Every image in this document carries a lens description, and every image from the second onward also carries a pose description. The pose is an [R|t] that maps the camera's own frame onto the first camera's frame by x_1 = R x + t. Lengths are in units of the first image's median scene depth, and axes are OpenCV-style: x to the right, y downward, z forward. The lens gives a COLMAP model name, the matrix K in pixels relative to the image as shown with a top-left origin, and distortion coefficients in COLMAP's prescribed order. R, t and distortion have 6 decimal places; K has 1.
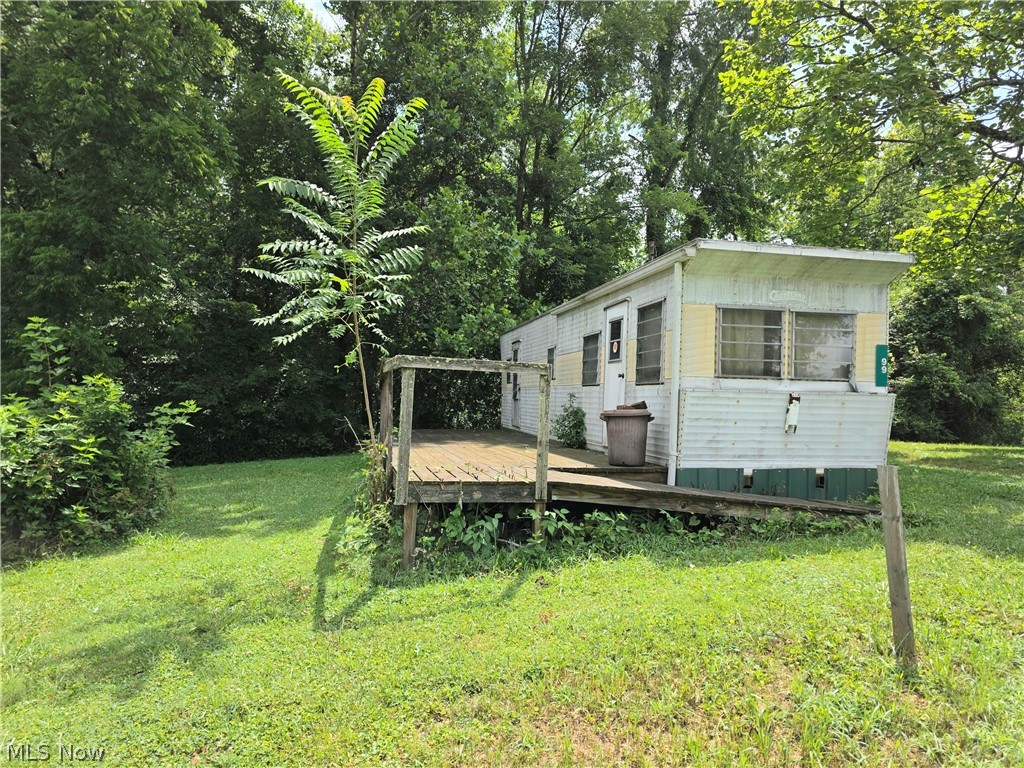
lens RADIAL K [[693.2, 0, 514.3], [0, 693.2, 388.9], [0, 0, 1]] dist [0.047482, -0.013140]
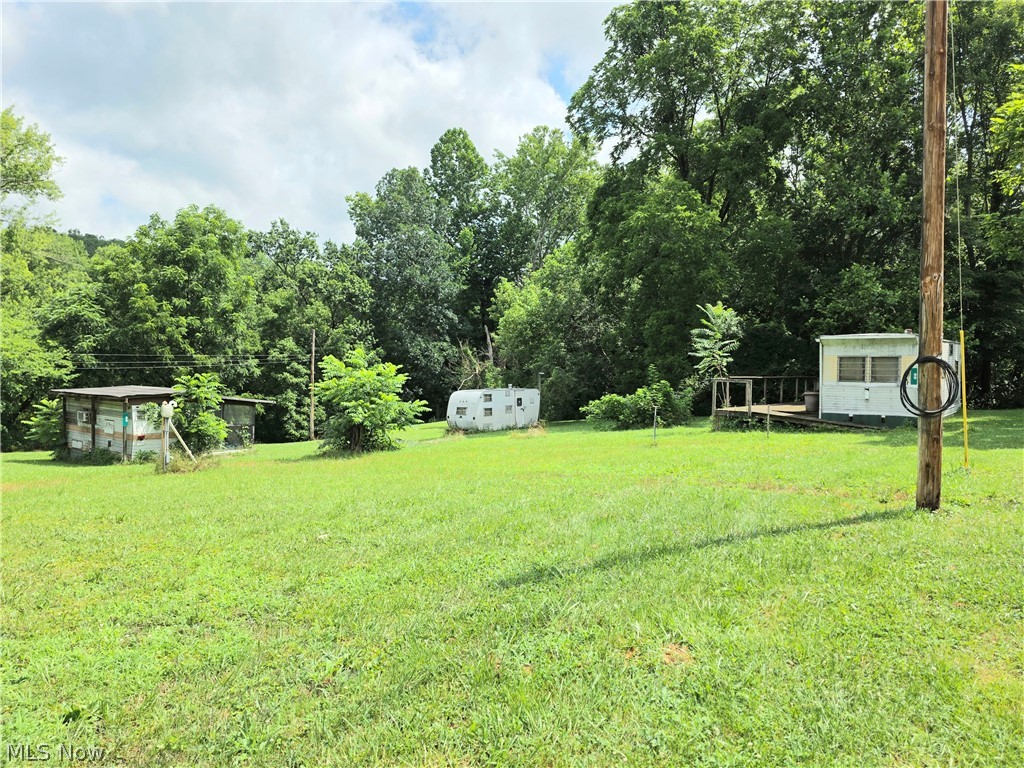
lens RADIAL K [[682.3, 0, 514.2], [0, 682.3, 382.1], [0, 0, 1]] dist [0.001563, 0.000504]
pose [[0.633403, 0.004315, -0.773810, 1.578028], [0.017057, 0.999664, 0.019536, -0.088831], [0.773634, -0.025573, 0.633116, -1.748738]]
